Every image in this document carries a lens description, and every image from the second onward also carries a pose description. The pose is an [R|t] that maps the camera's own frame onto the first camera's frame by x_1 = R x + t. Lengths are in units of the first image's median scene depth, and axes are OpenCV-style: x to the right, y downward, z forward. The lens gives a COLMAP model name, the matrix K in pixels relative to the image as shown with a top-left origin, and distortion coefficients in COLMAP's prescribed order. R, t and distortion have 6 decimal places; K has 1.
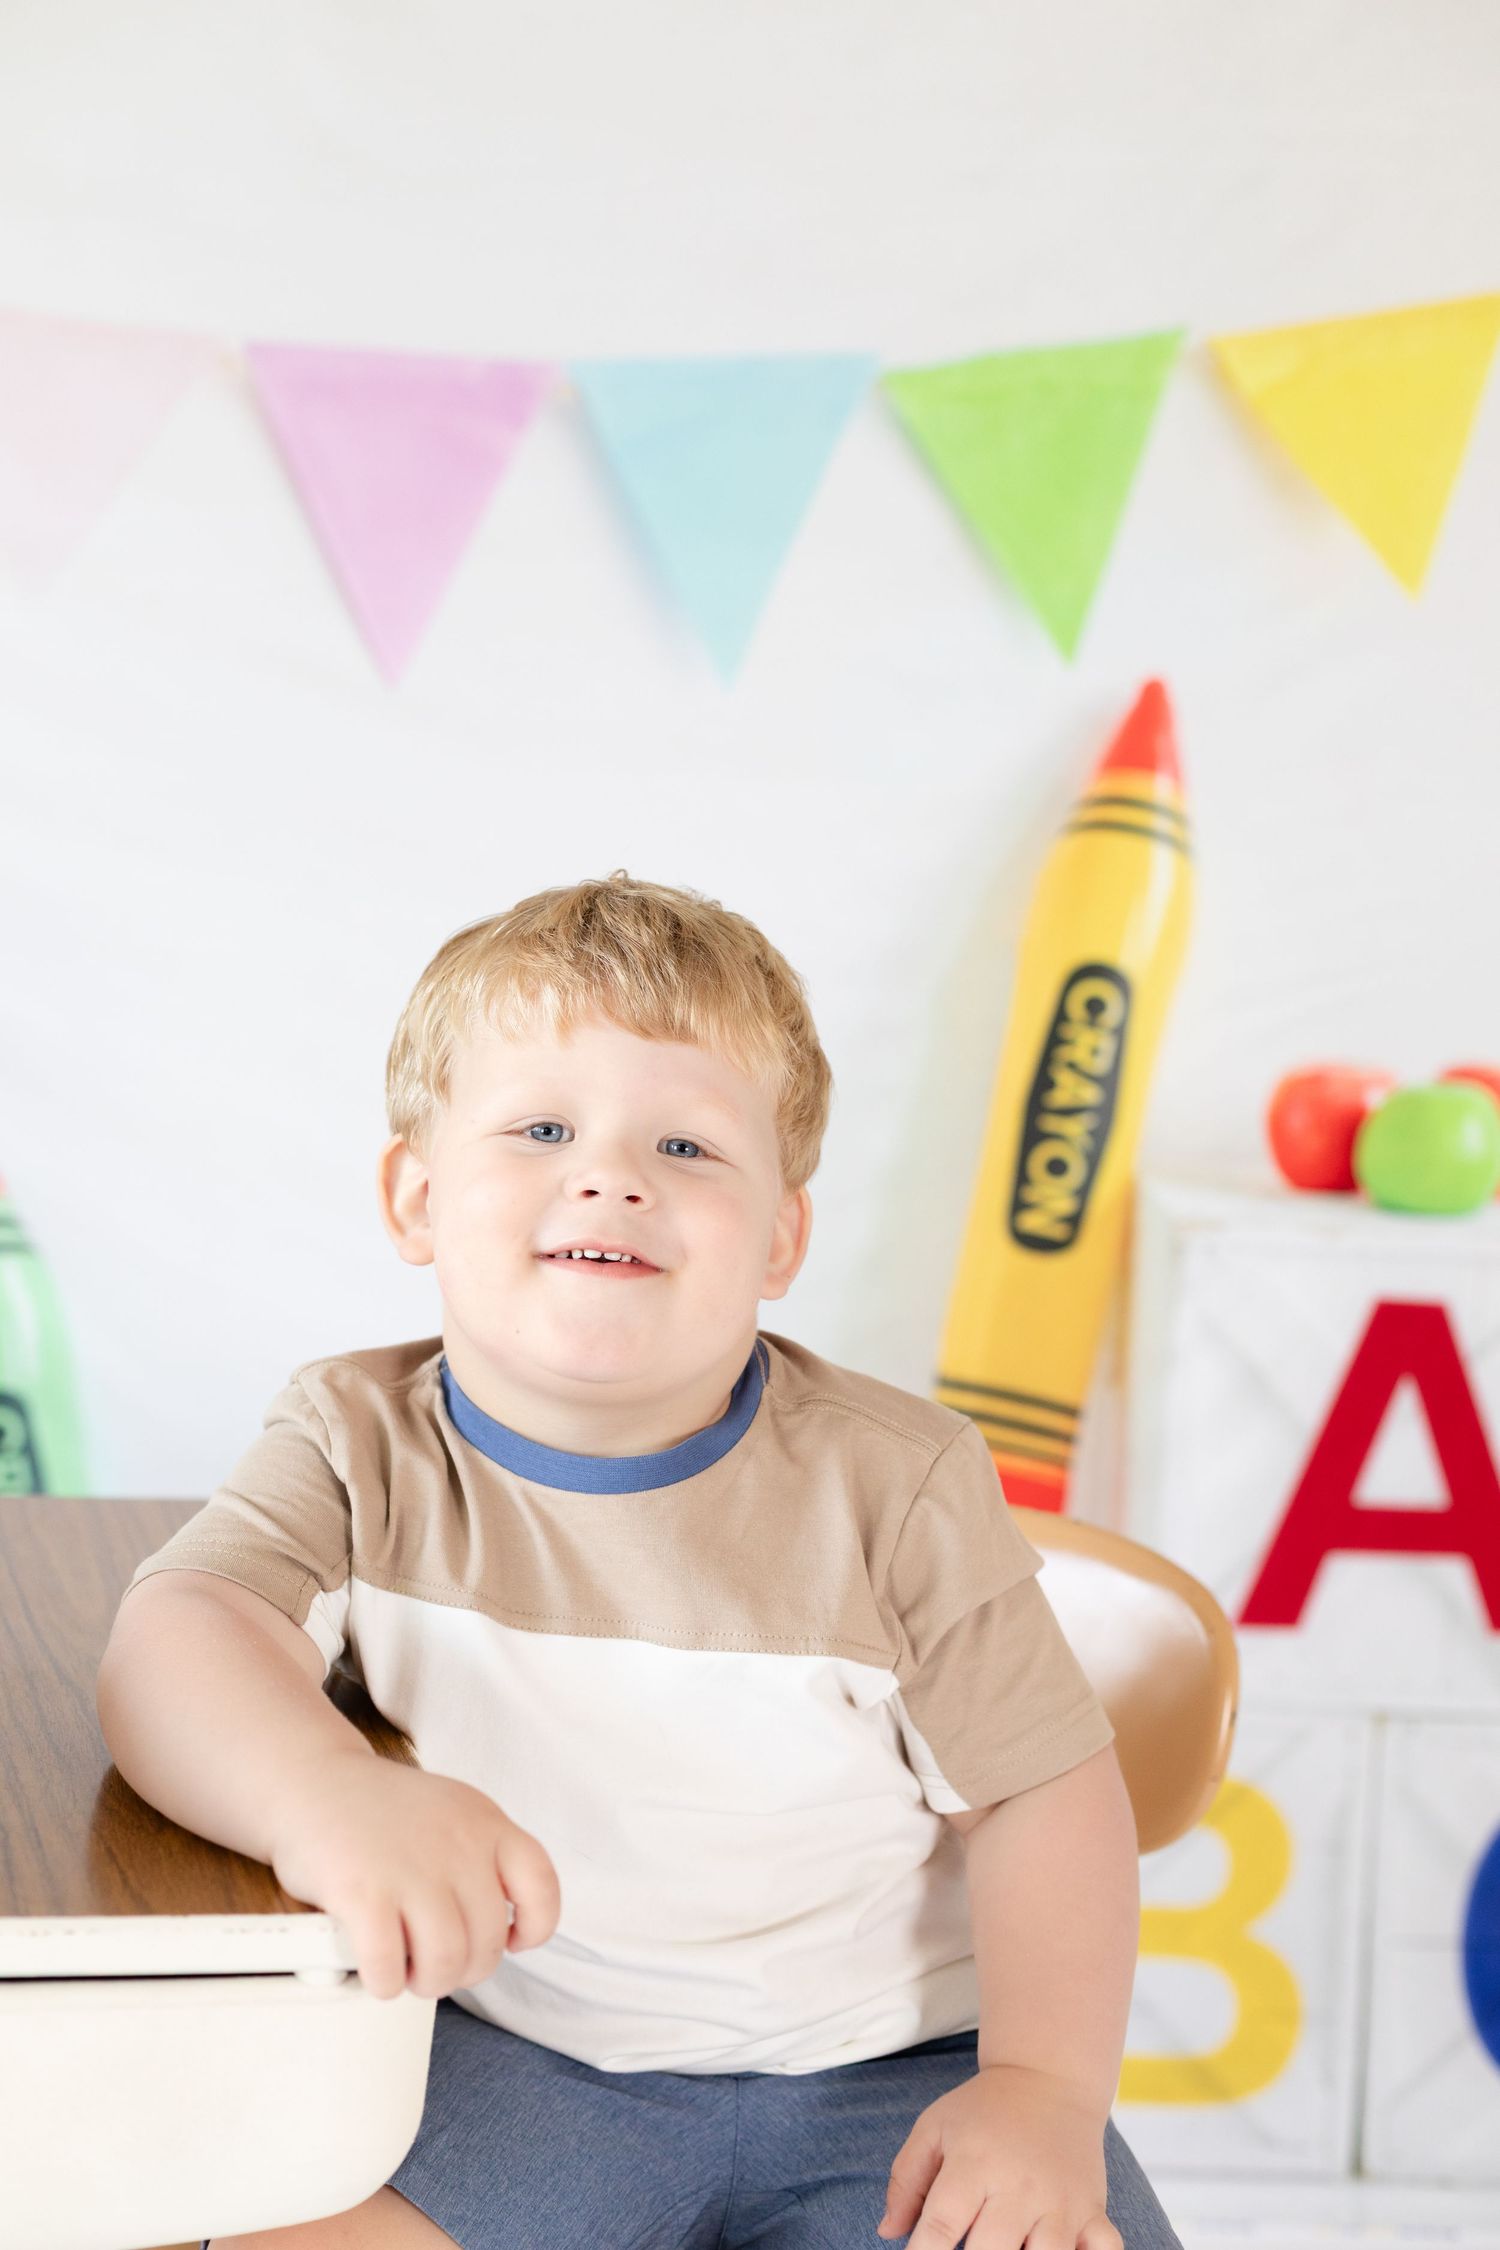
lens RADIAL K [[3312.0, 0, 750.0], [0, 3312.0, 1125.0], [0, 0, 1]] dist [-0.004023, -0.071373]
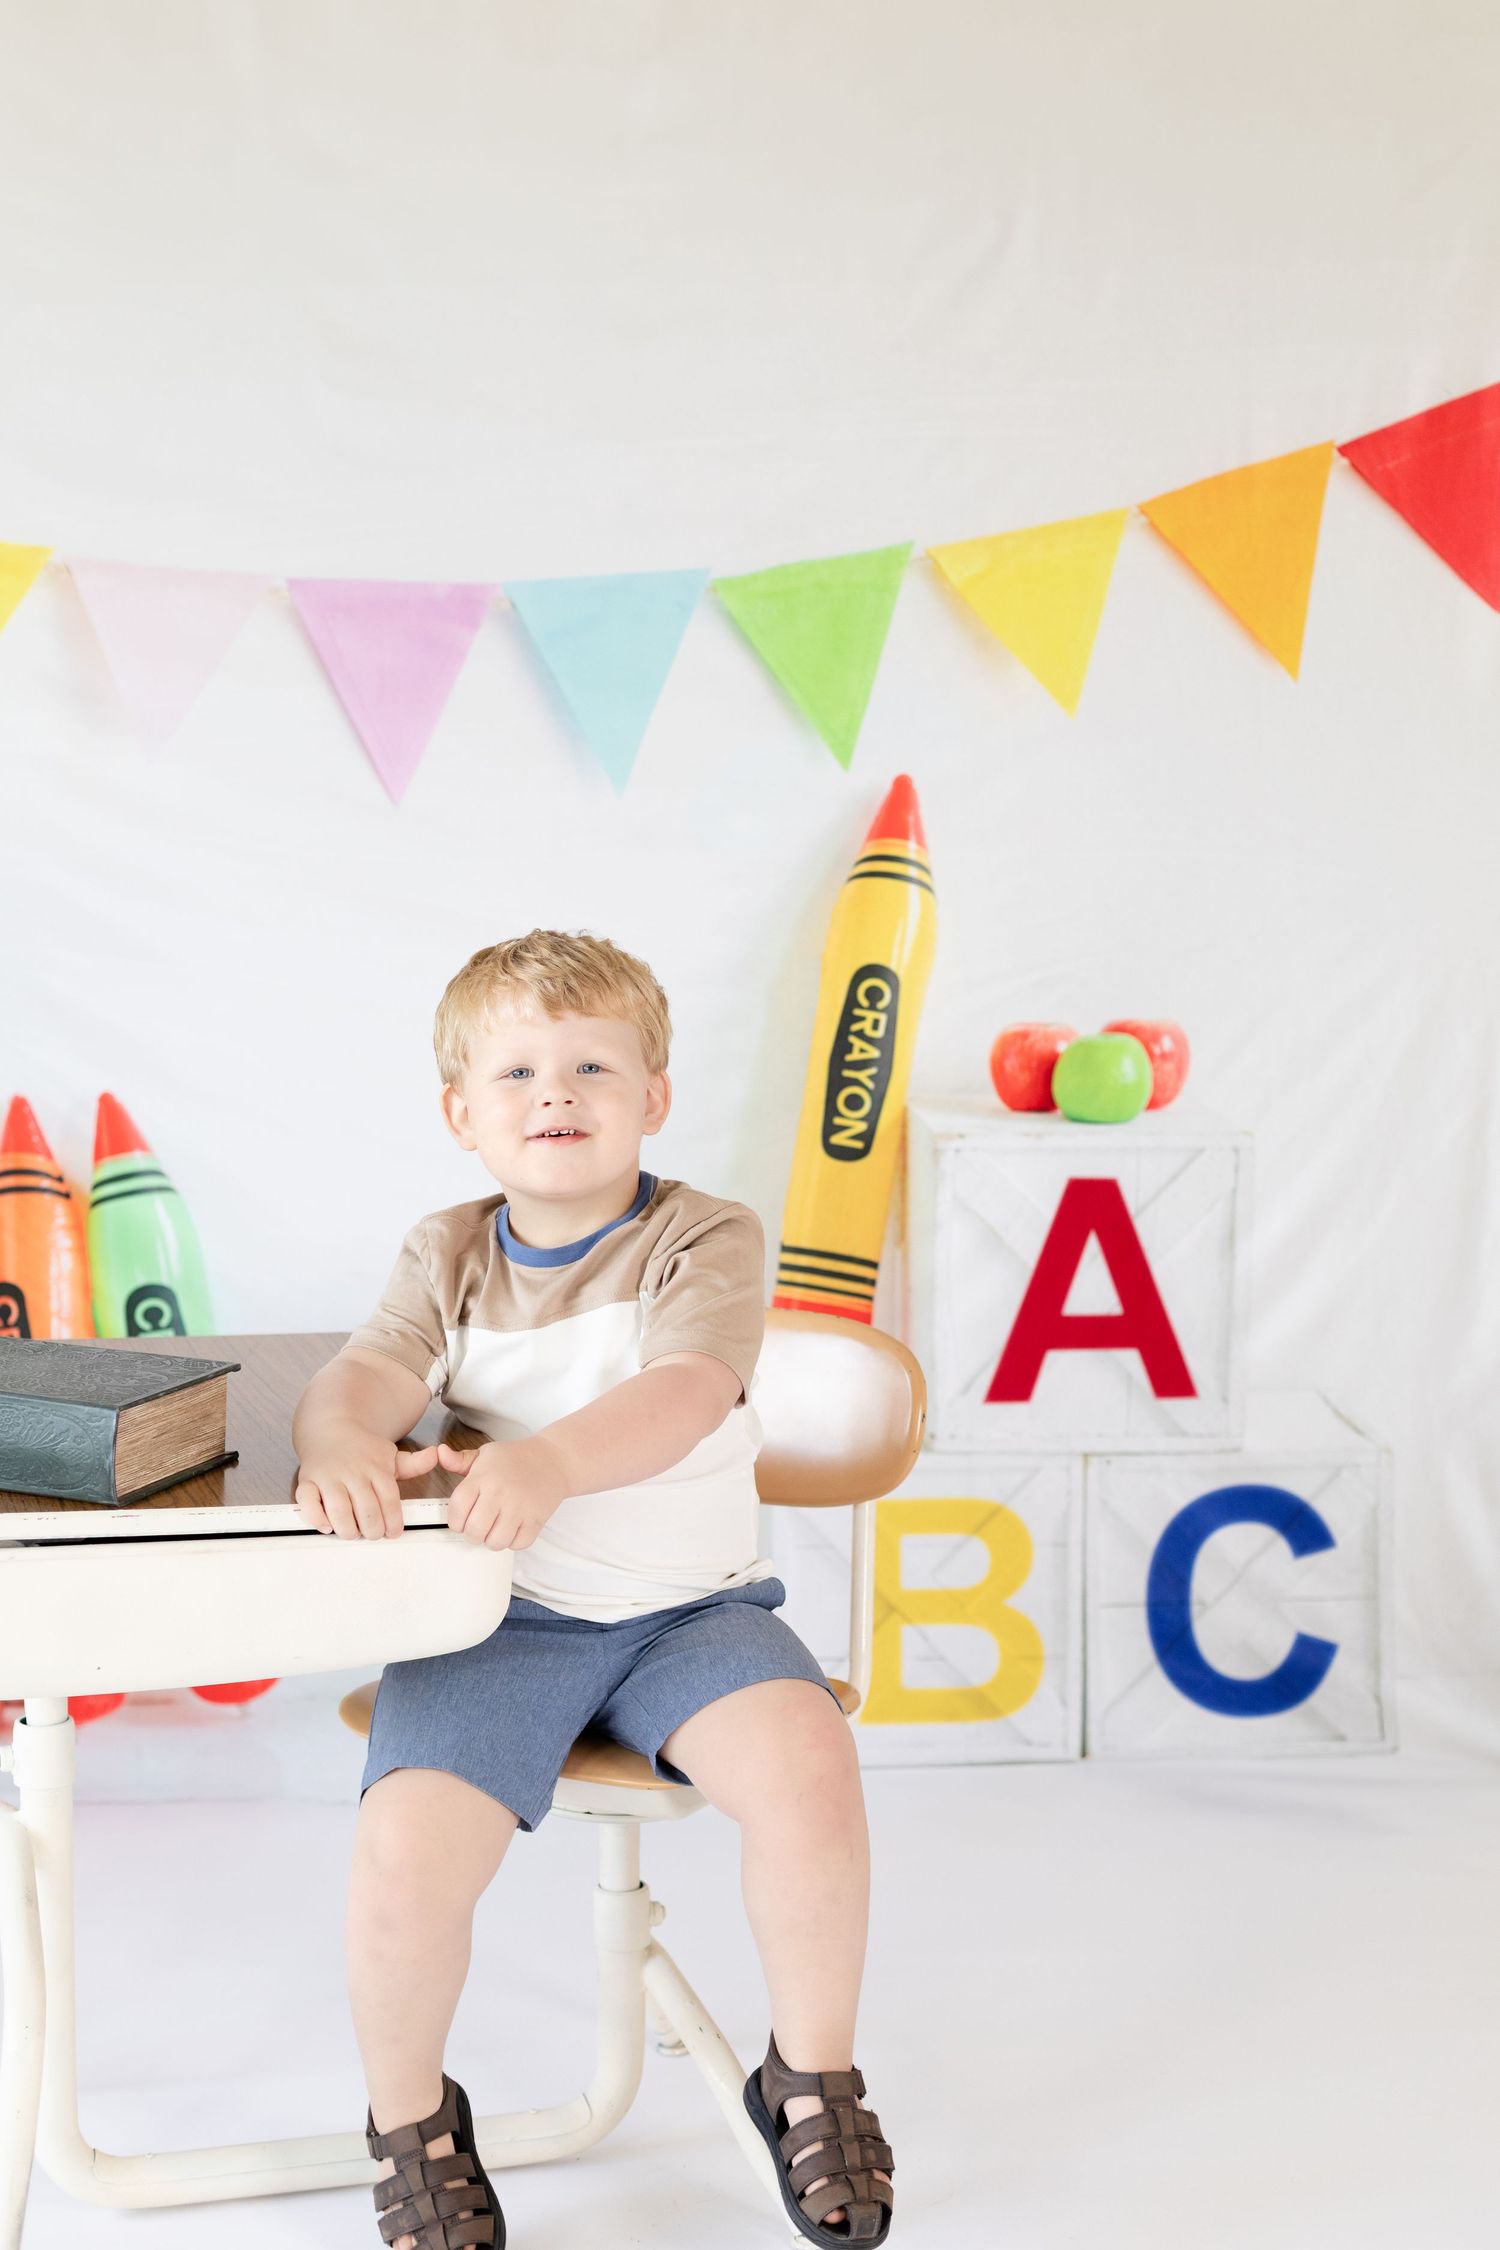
lens RADIAL K [[3112.1, 0, 721.9], [0, 3112.1, 1079.1], [0, 0, 1]] dist [-0.003791, -0.008510]
pose [[0.998287, -0.048625, 0.032524, -0.012752], [0.048217, 0.998750, 0.013211, -0.019405], [-0.033126, -0.011620, 0.999384, -0.411917]]
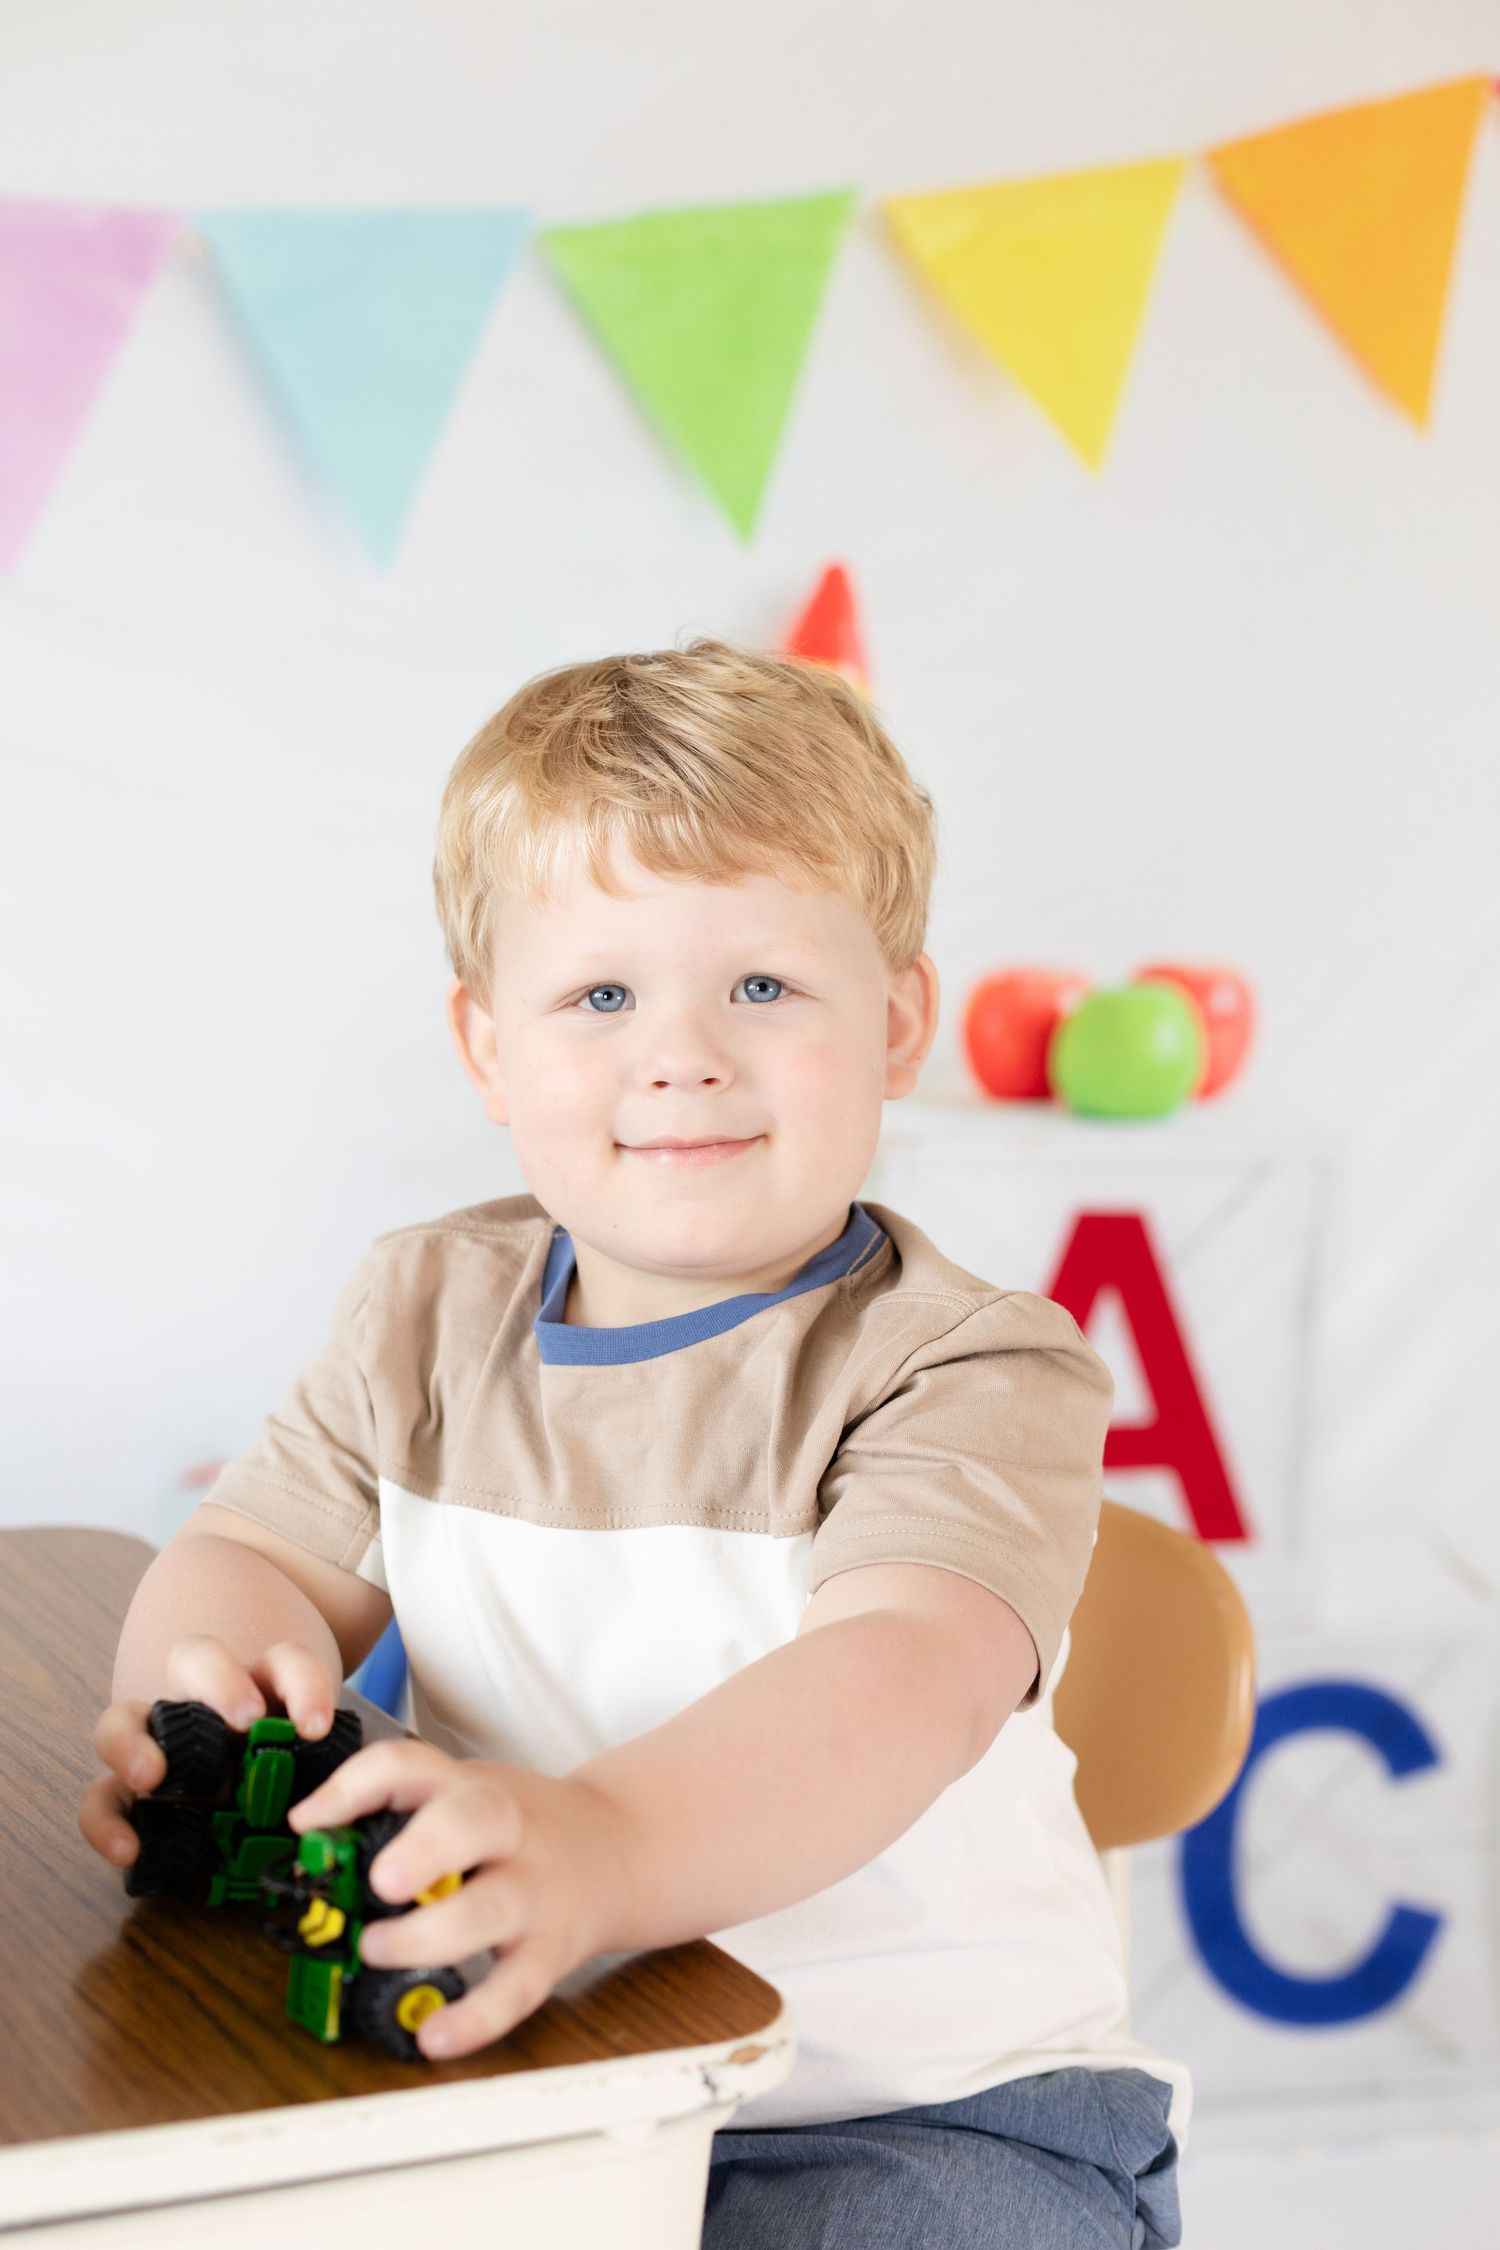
lens RADIAL K [[3312.0, 0, 750.0], [0, 3312.0, 1125.0], [0, 0, 1]] dist [-0.004023, -0.071373]
pose [[0.971430, -0.043112, 0.233377, -0.127165], [0.035621, 0.998709, 0.036223, -0.010317], [-0.234638, -0.026875, 0.971711, 0.087102]]
